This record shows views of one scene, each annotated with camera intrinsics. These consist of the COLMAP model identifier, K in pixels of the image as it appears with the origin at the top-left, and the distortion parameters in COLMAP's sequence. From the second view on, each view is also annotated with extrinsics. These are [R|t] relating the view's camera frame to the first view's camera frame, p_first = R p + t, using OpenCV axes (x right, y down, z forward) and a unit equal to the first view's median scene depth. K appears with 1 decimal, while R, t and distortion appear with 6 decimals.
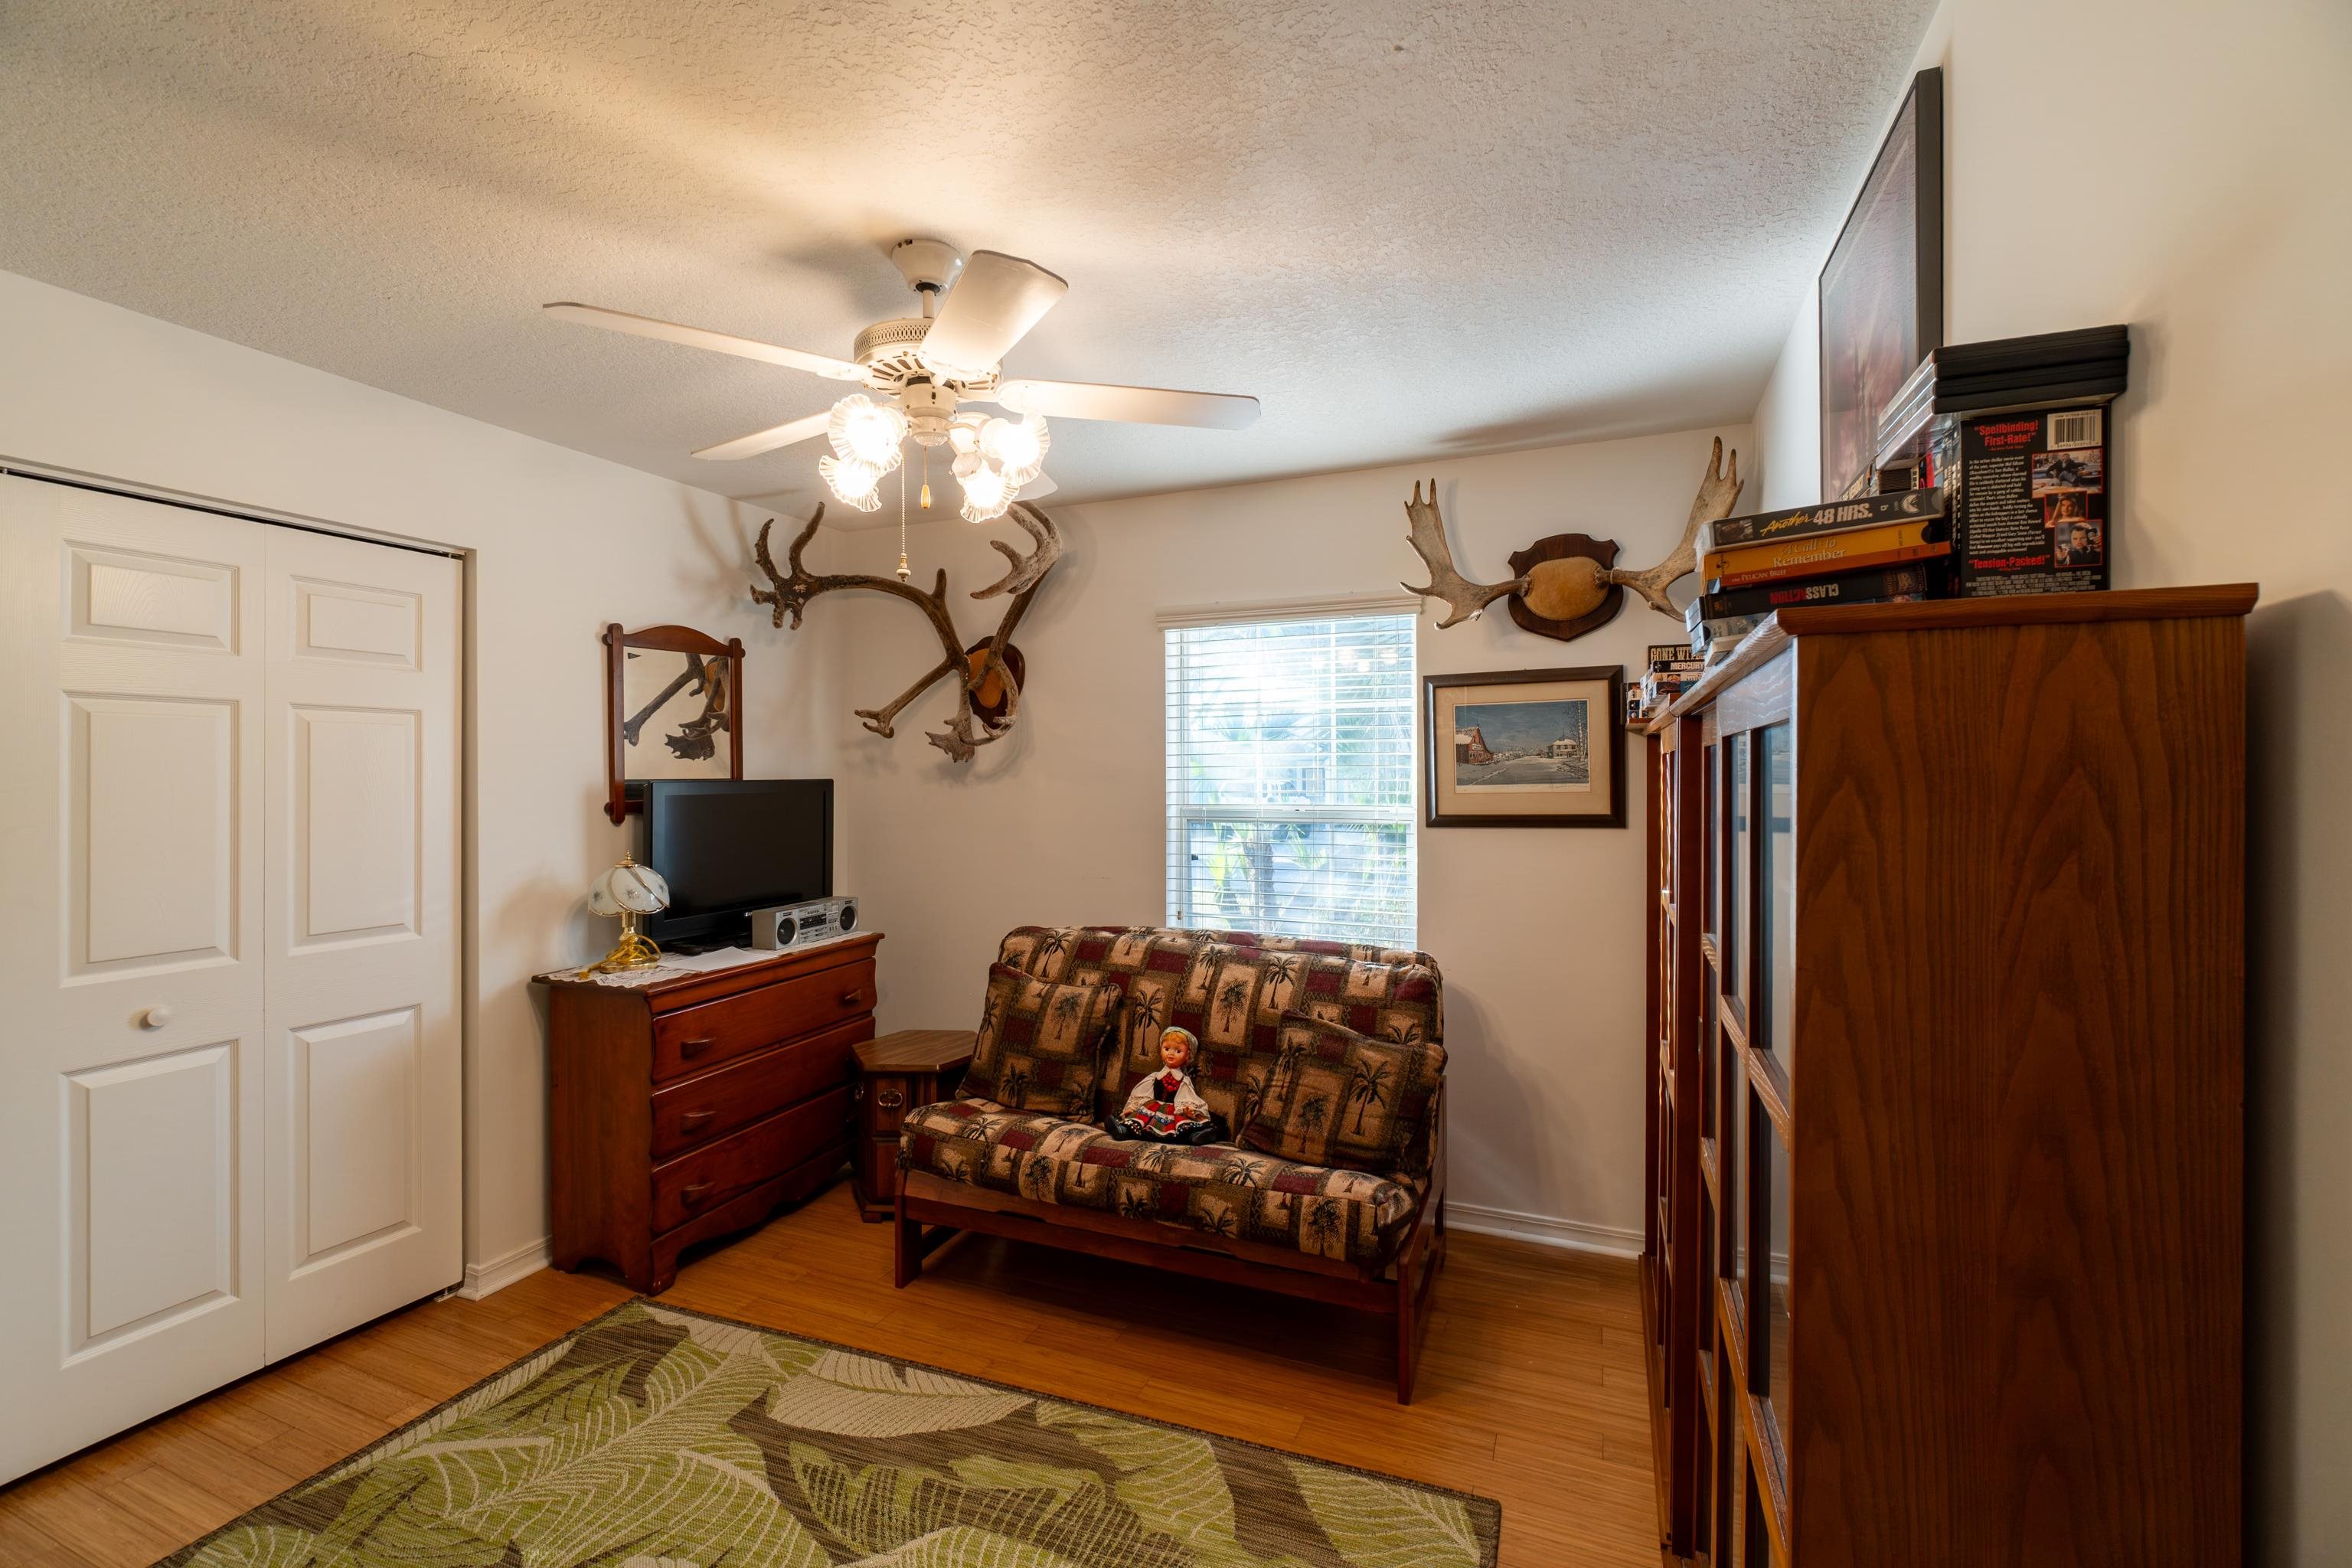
lens RADIAL K [[996.9, 0, 1153.3], [0, 996.9, 778.6], [0, 0, 1]] dist [-0.012580, 0.000125]
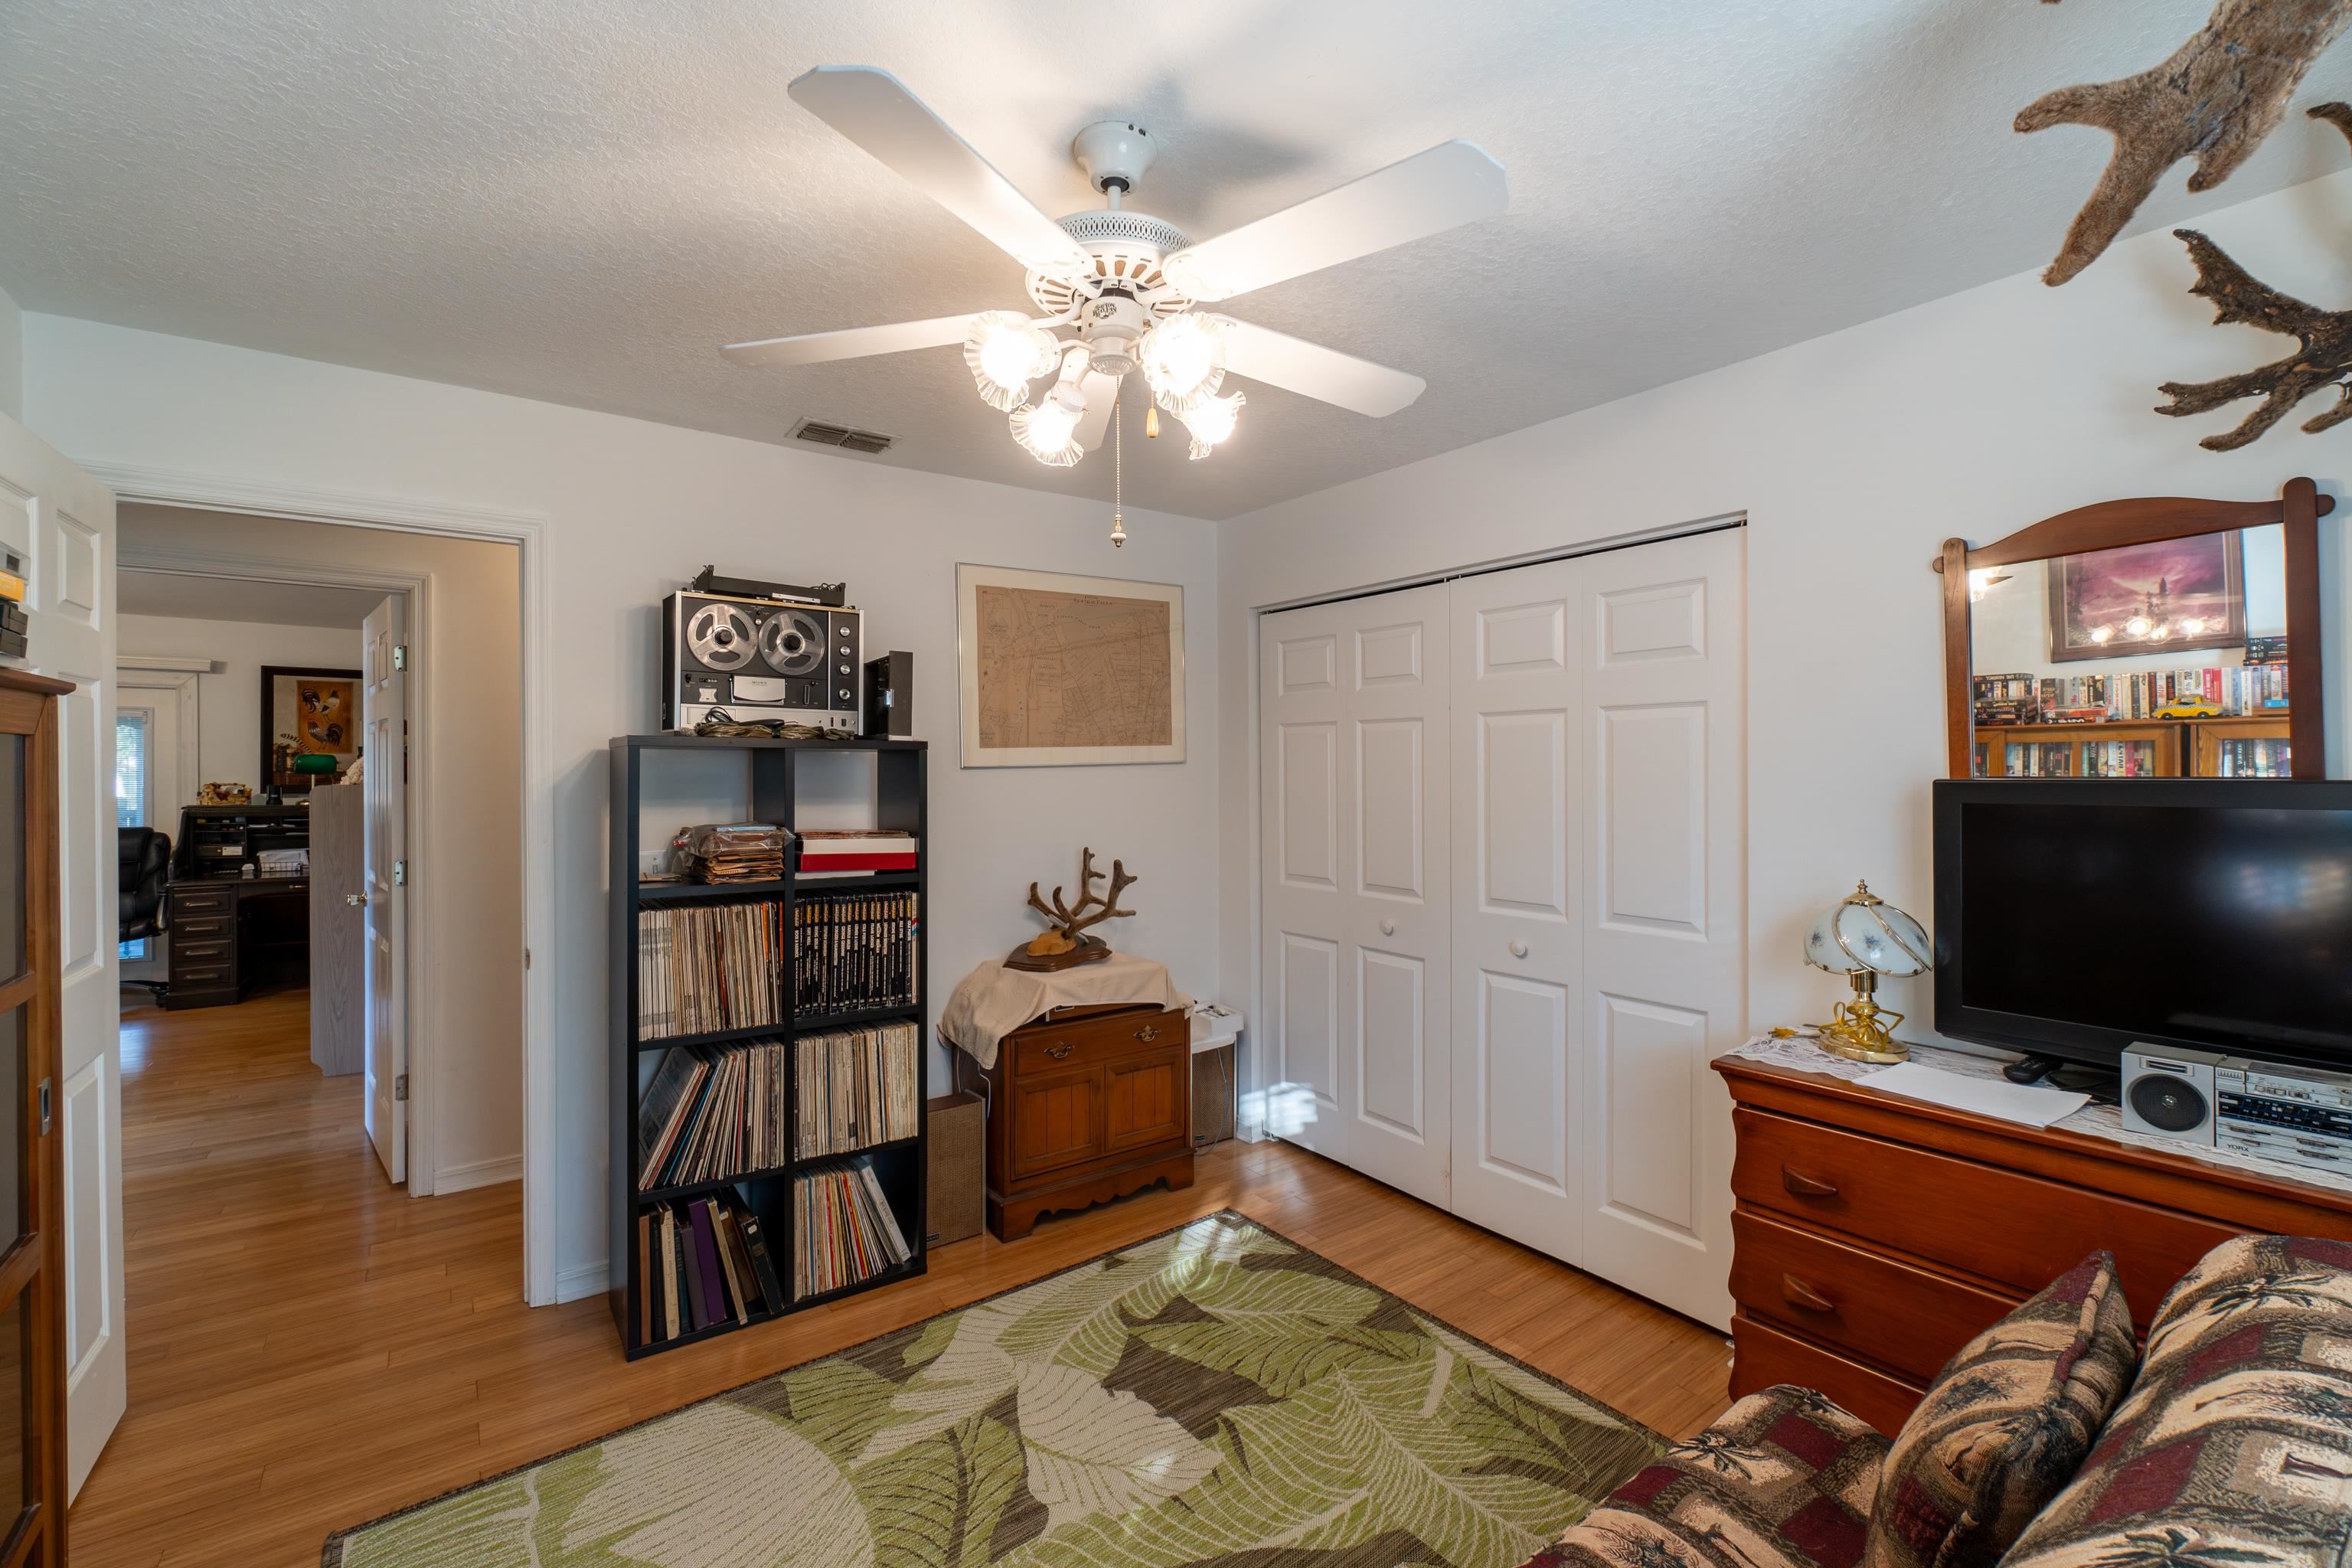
lens RADIAL K [[1002.9, 0, 1175.6], [0, 1002.9, 776.7], [0, 0, 1]] dist [-0.008121, 0.003257]
pose [[-0.502562, 0.007596, -0.864508, 0.358025], [0.000016, 0.999961, 0.008777, -0.005013], [0.864541, 0.004397, -0.502543, 1.109003]]
